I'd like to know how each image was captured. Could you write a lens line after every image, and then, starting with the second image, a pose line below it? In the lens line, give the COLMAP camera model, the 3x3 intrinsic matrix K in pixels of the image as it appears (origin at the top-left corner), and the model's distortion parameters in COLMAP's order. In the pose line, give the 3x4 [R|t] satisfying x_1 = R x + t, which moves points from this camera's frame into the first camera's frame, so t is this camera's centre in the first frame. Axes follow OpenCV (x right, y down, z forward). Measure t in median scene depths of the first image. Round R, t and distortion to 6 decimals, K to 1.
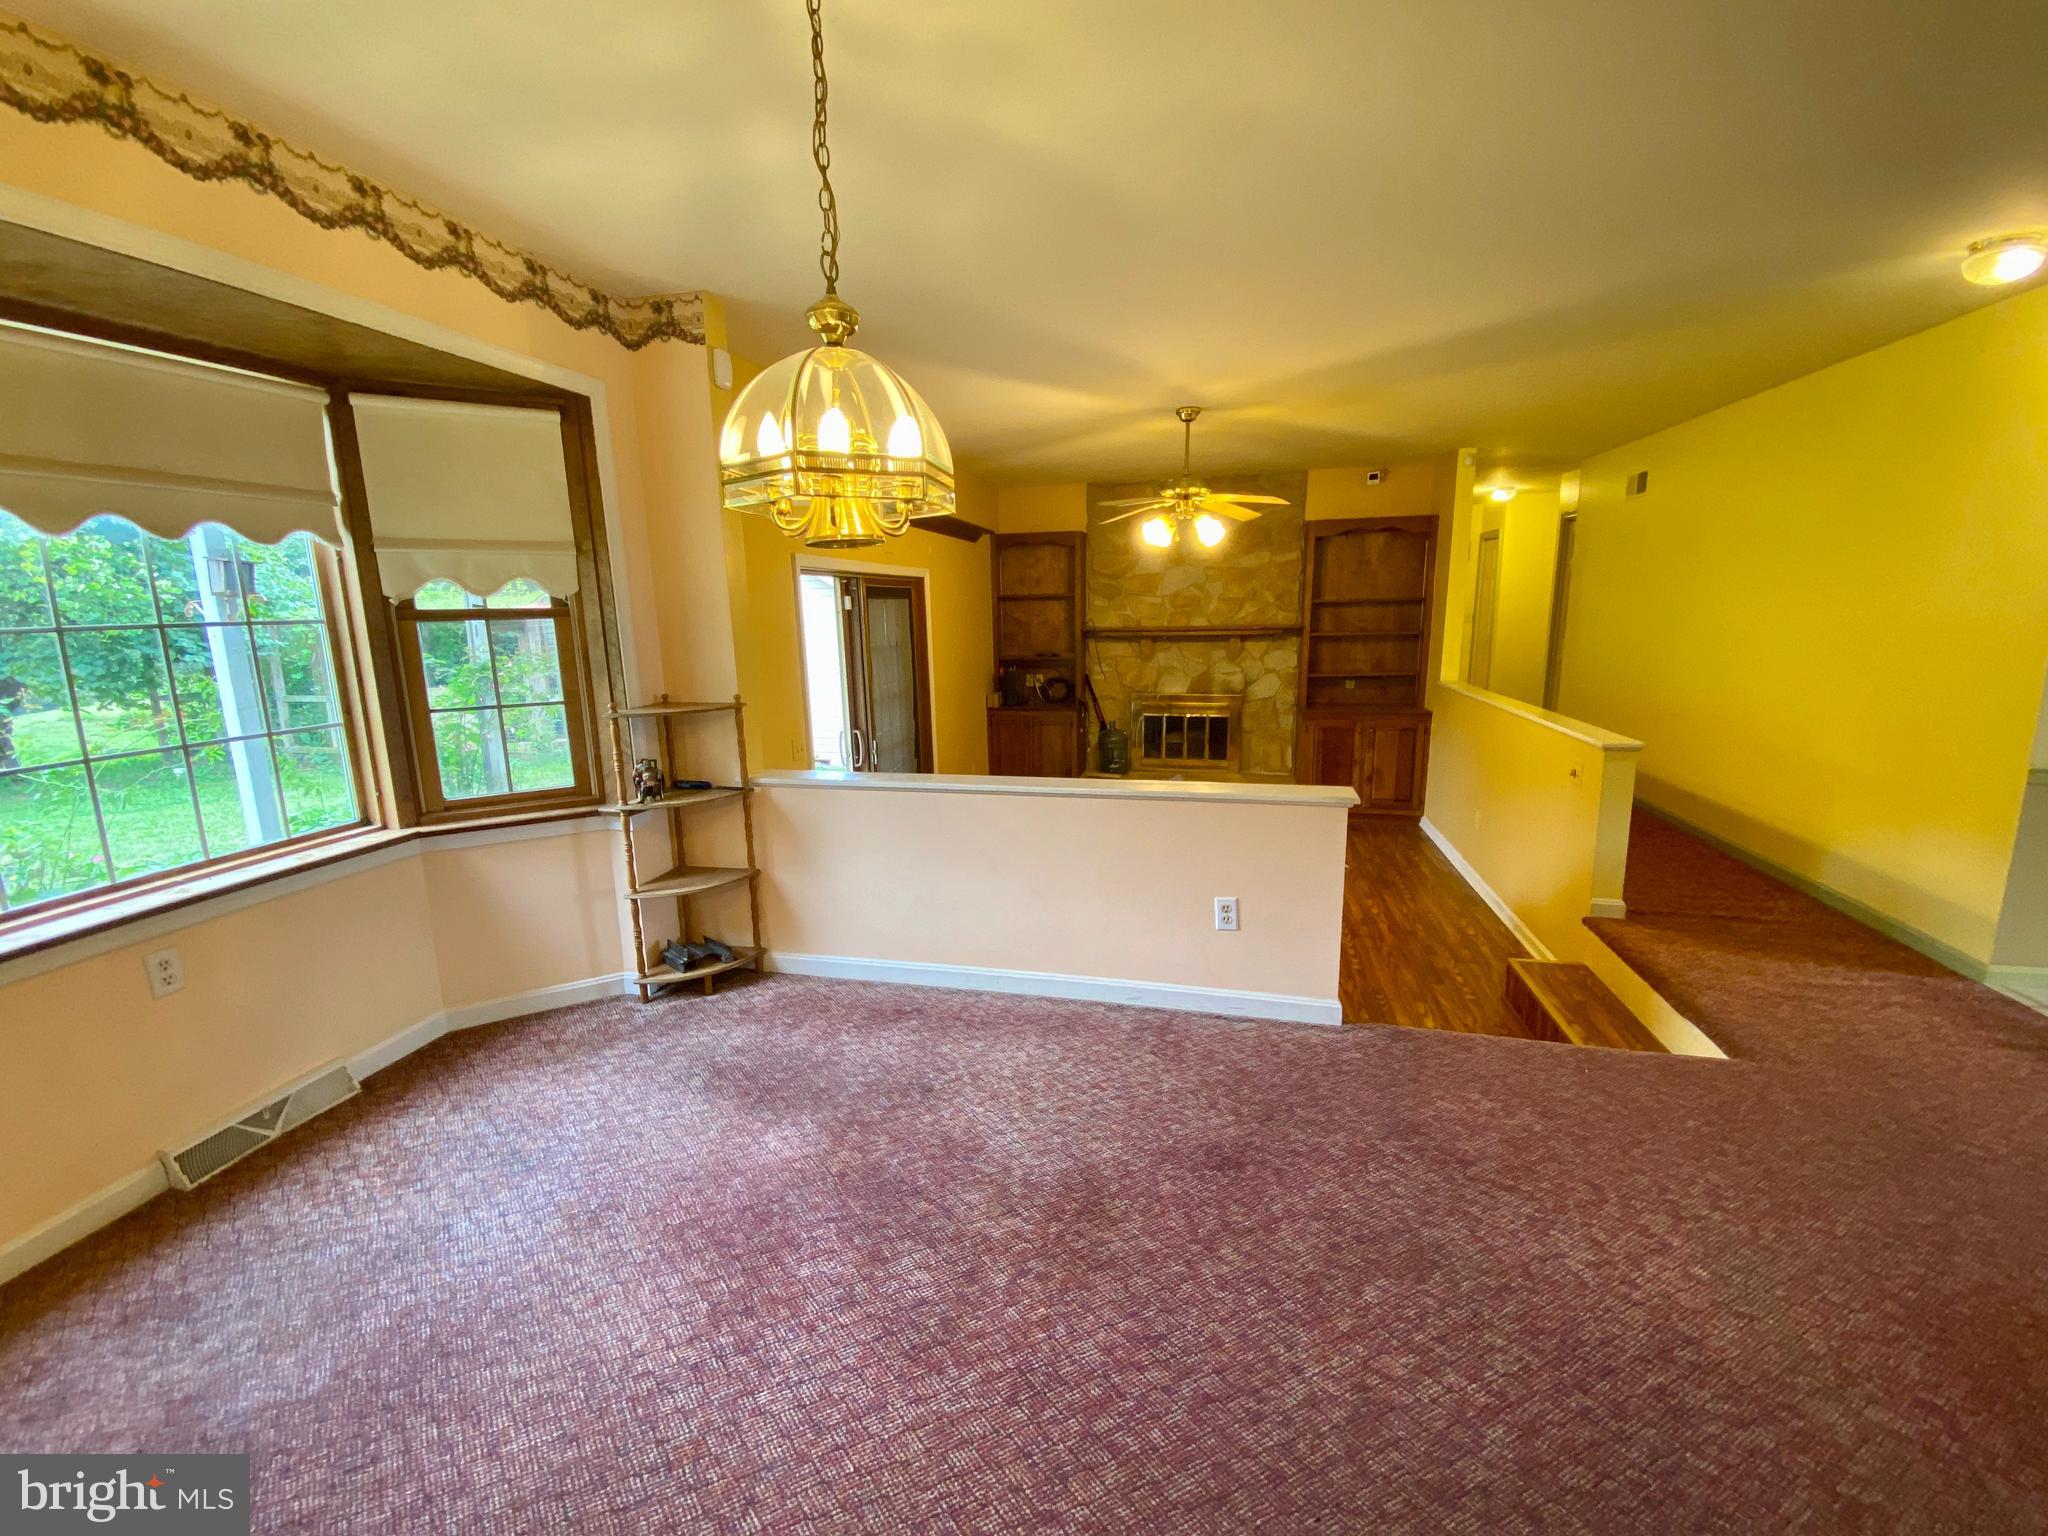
lens RADIAL K [[840.9, 0, 1014.6], [0, 840.9, 762.7], [0, 0, 1]] dist [0.068272, -0.038931]
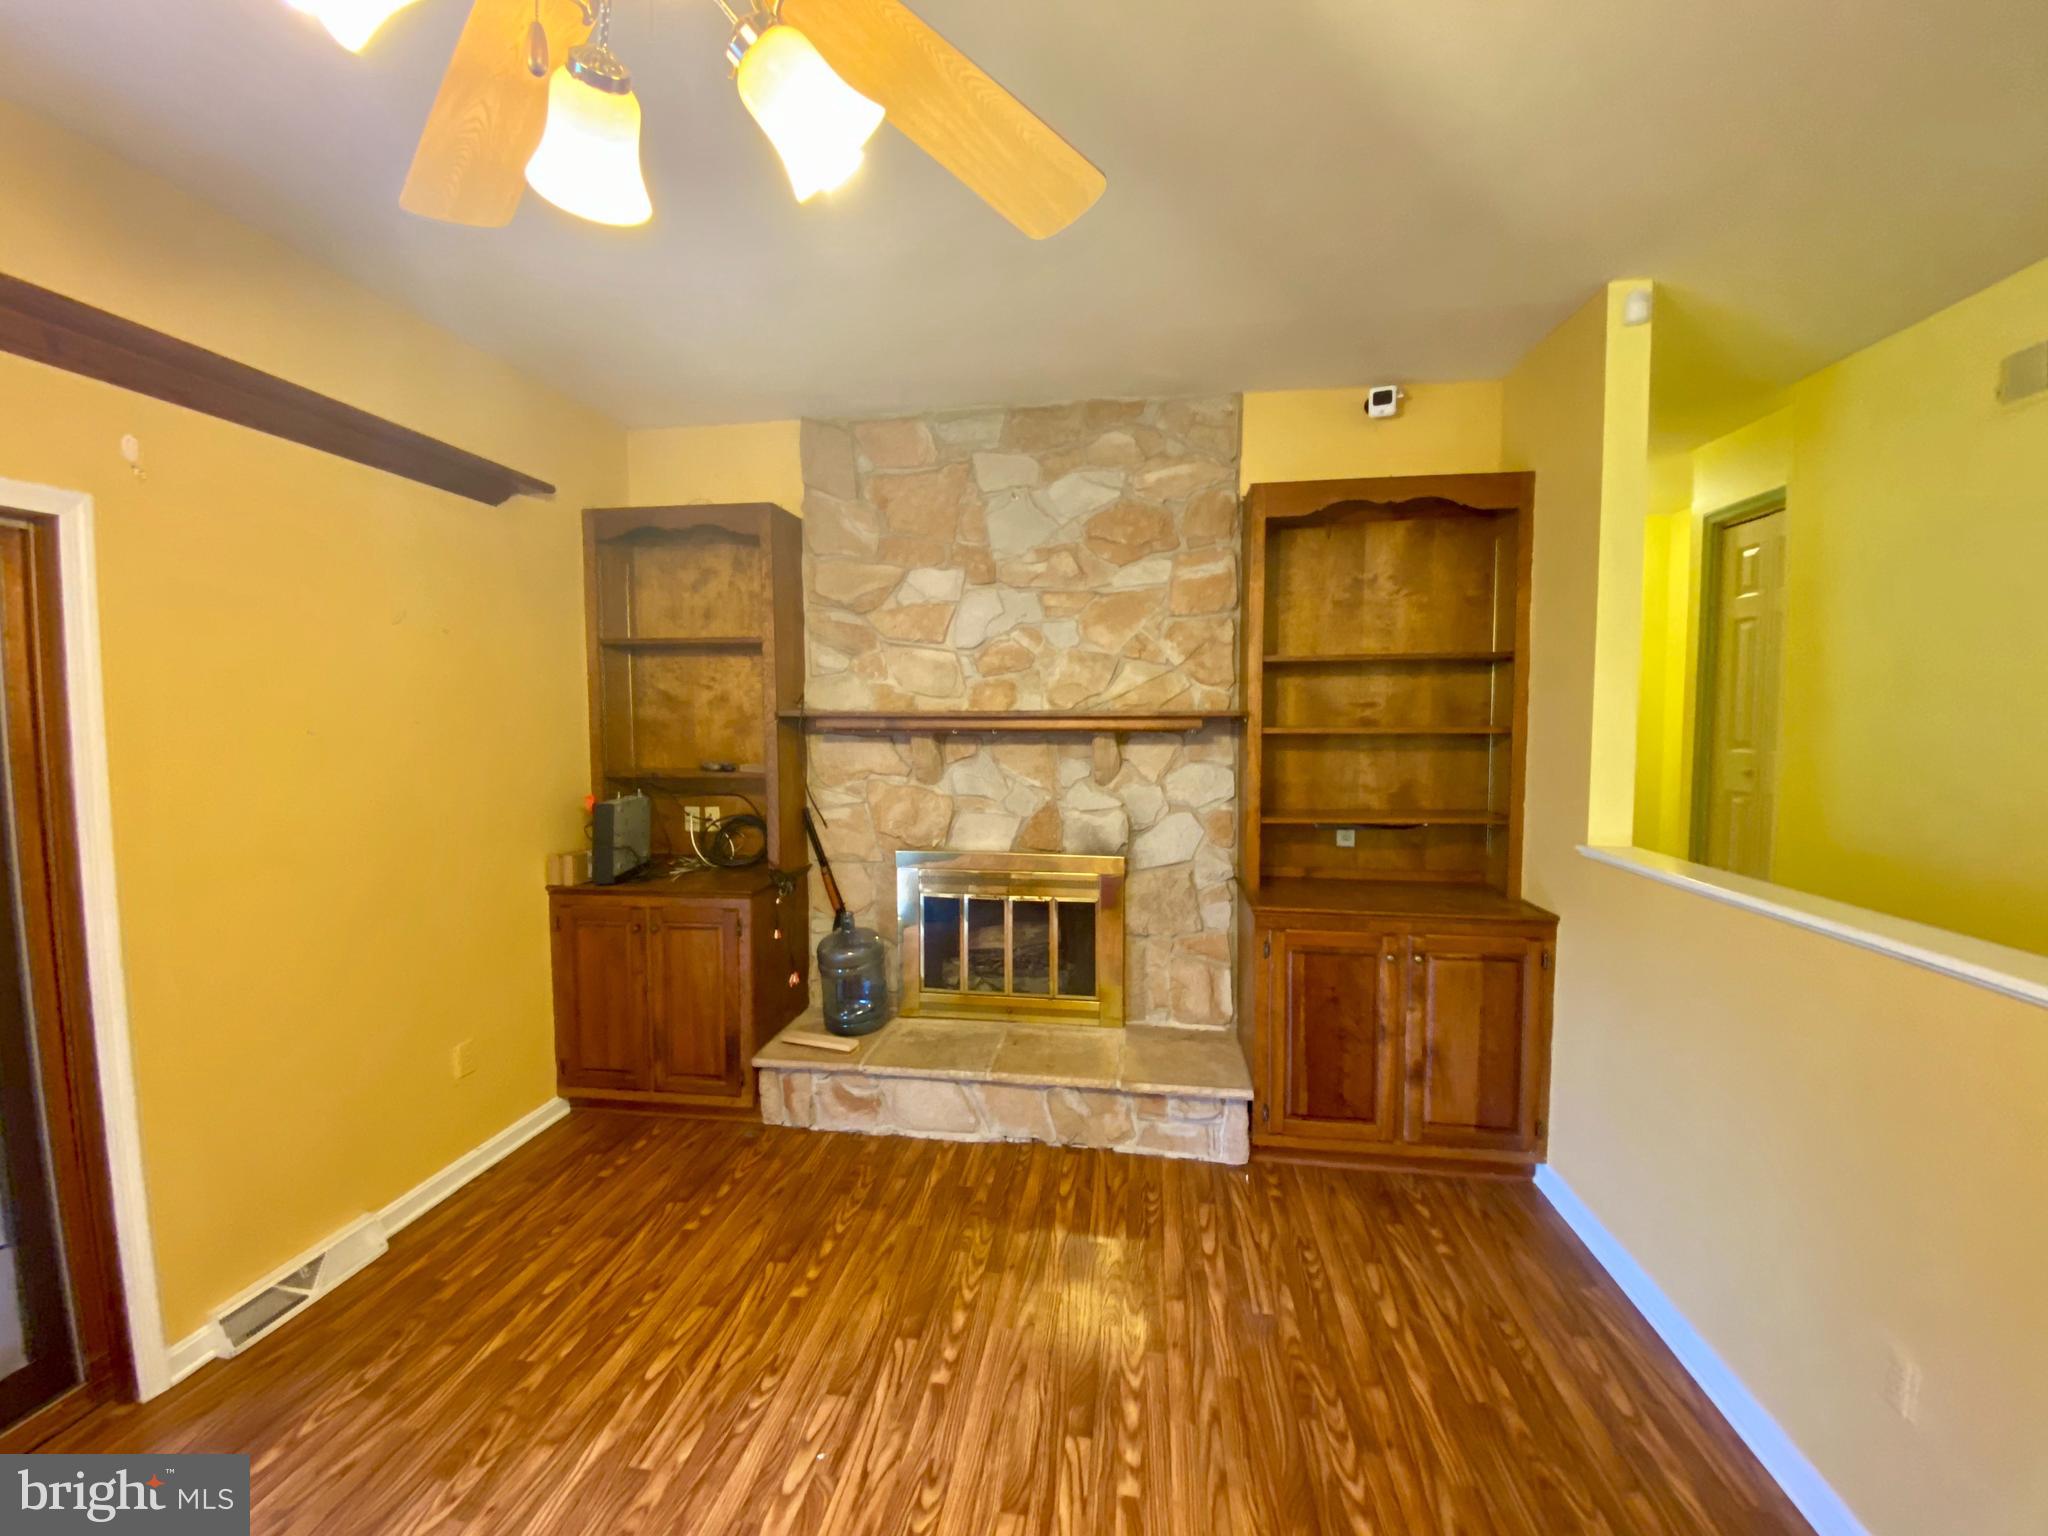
lens RADIAL K [[840.9, 0, 1014.6], [0, 840.9, 762.7], [0, 0, 1]] dist [0.068272, -0.038931]
pose [[0.996004, 0.009186, 0.088832, 0.167816], [0.002109, 0.991999, -0.126226, -0.073542], [-0.089281, 0.125909, 0.988016, 0.538958]]
